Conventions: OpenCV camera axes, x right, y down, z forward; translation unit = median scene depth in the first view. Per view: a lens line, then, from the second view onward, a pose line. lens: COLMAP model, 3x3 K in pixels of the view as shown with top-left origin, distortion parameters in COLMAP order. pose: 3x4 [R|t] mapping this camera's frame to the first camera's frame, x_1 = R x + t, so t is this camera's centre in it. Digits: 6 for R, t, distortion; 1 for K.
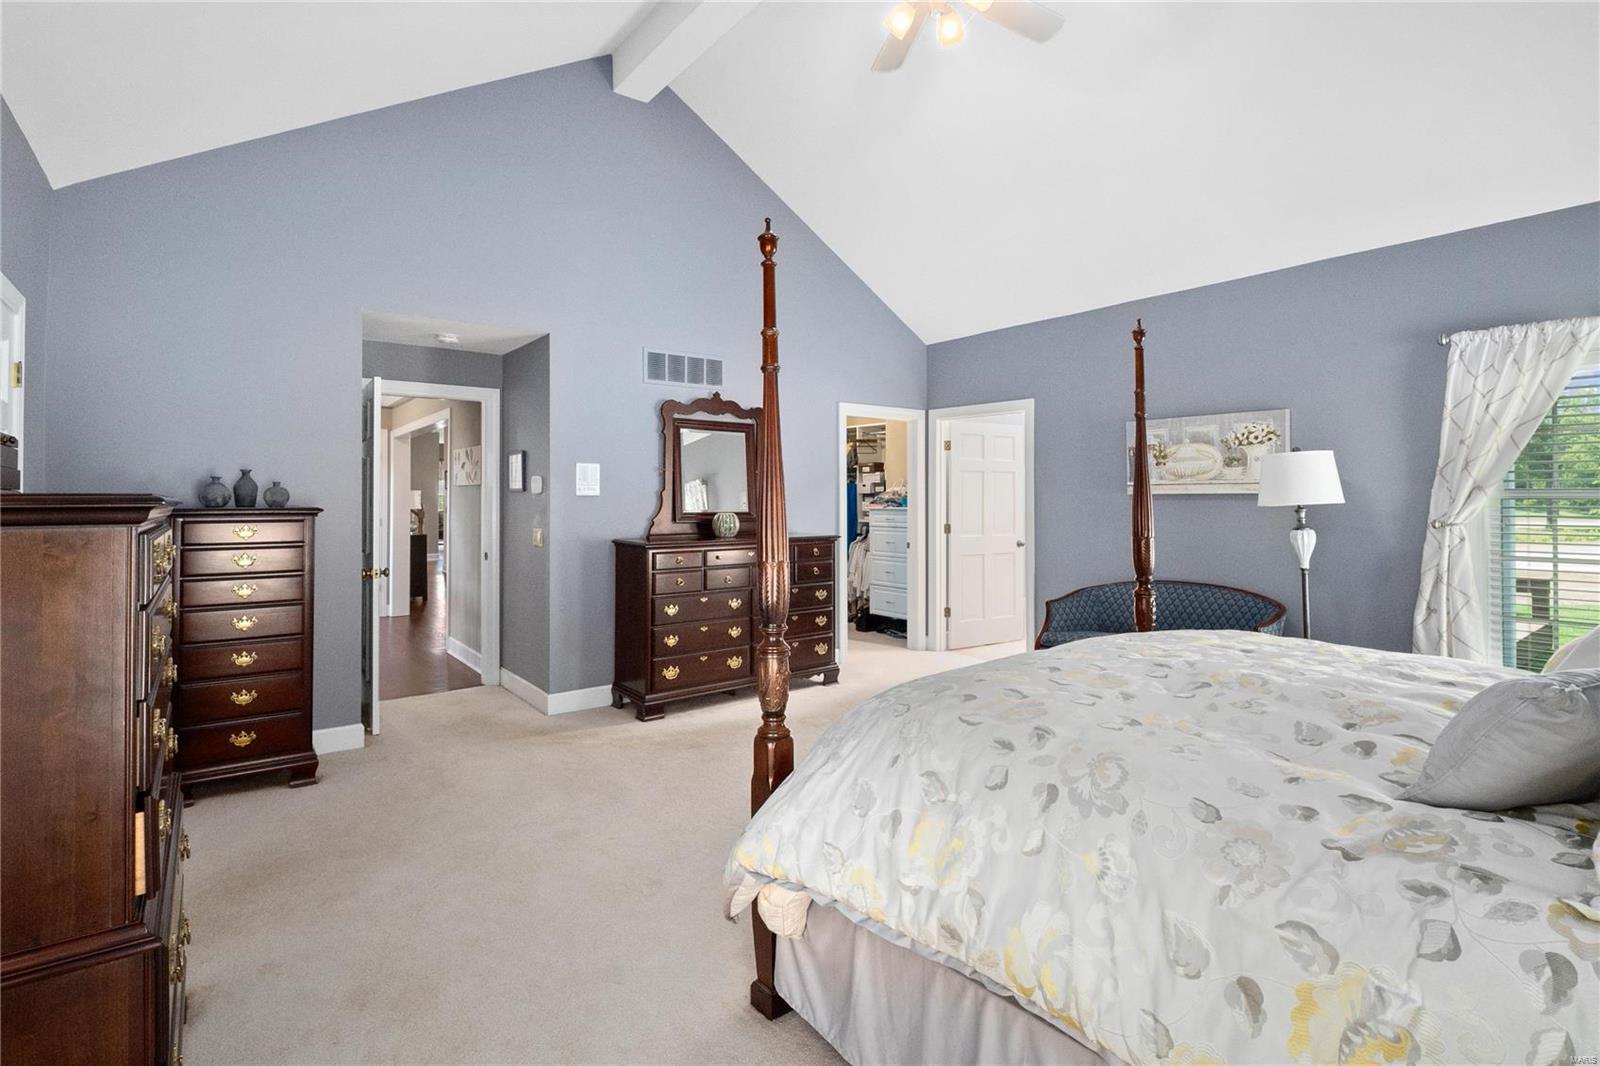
lens RADIAL K [[754.3, 0, 795.1], [0, 754.3, 507.8], [0, 0, 1]] dist [-0.000264, -0.000044]
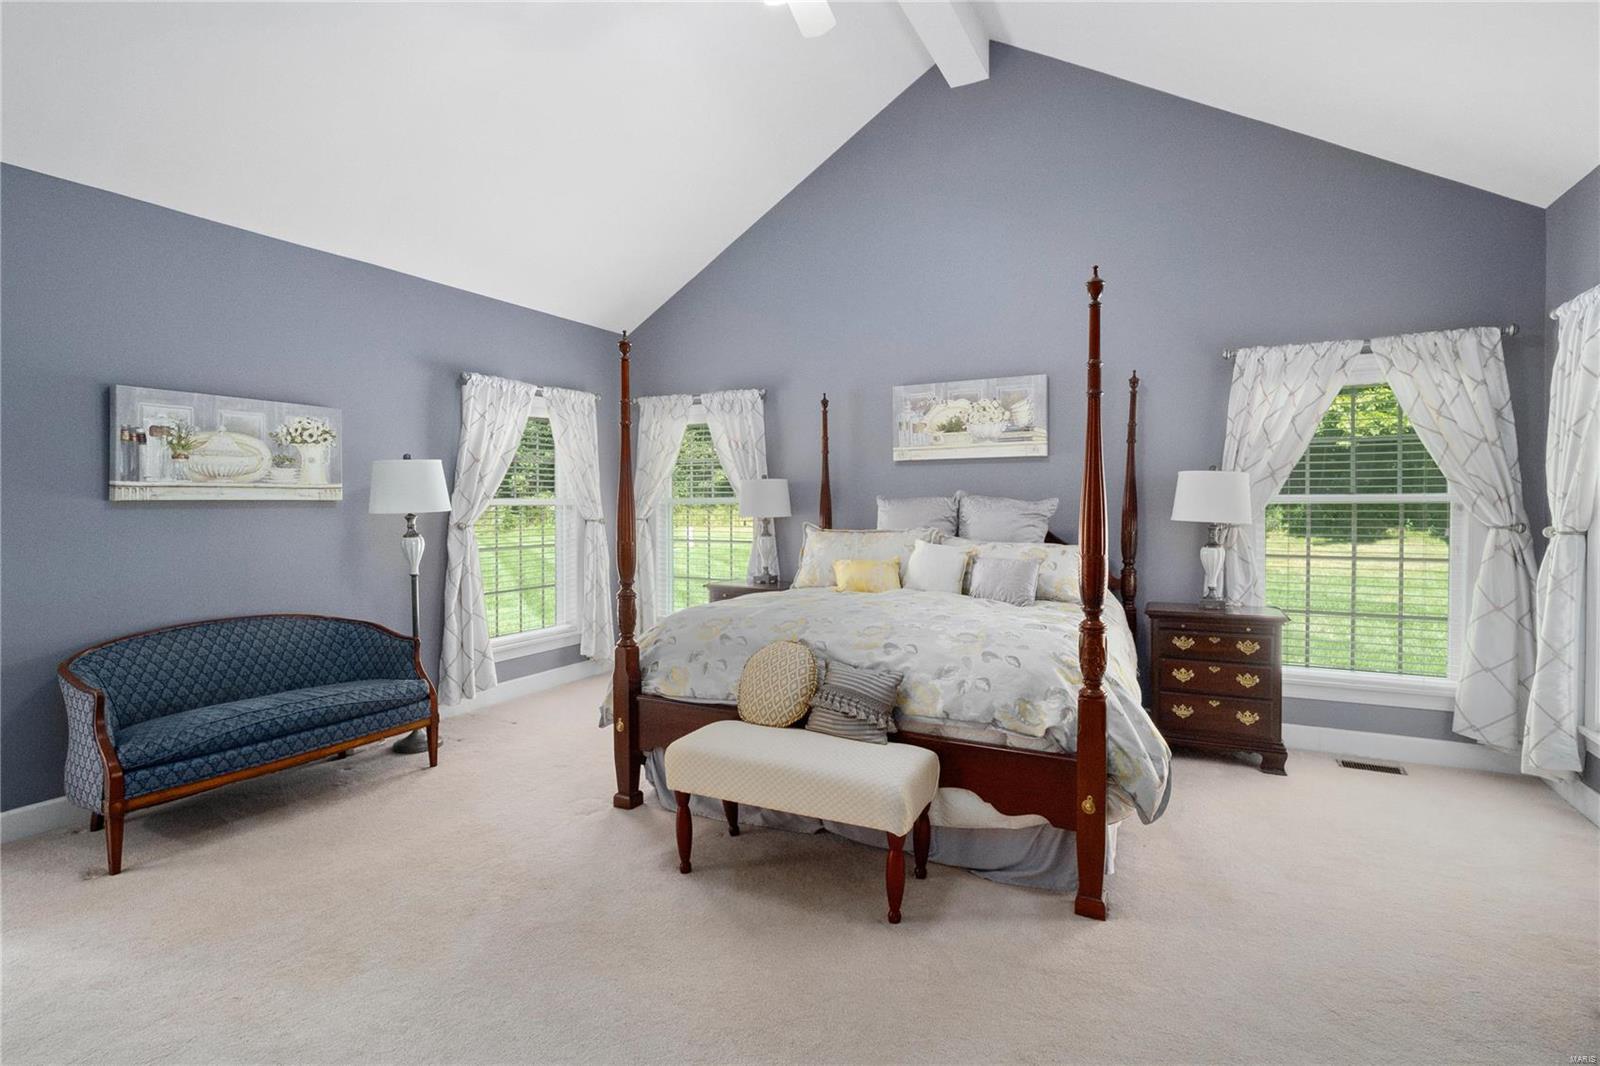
lens RADIAL K [[754.3, 0, 795.1], [0, 754.3, 507.8], [0, 0, 1]] dist [-0.000264, -0.000044]
pose [[-0.384653, -0.008513, 0.923022, -0.401226], [0.010902, 0.999846, 0.013764, -0.016119], [-0.922997, 0.015357, -0.384501, 0.816931]]
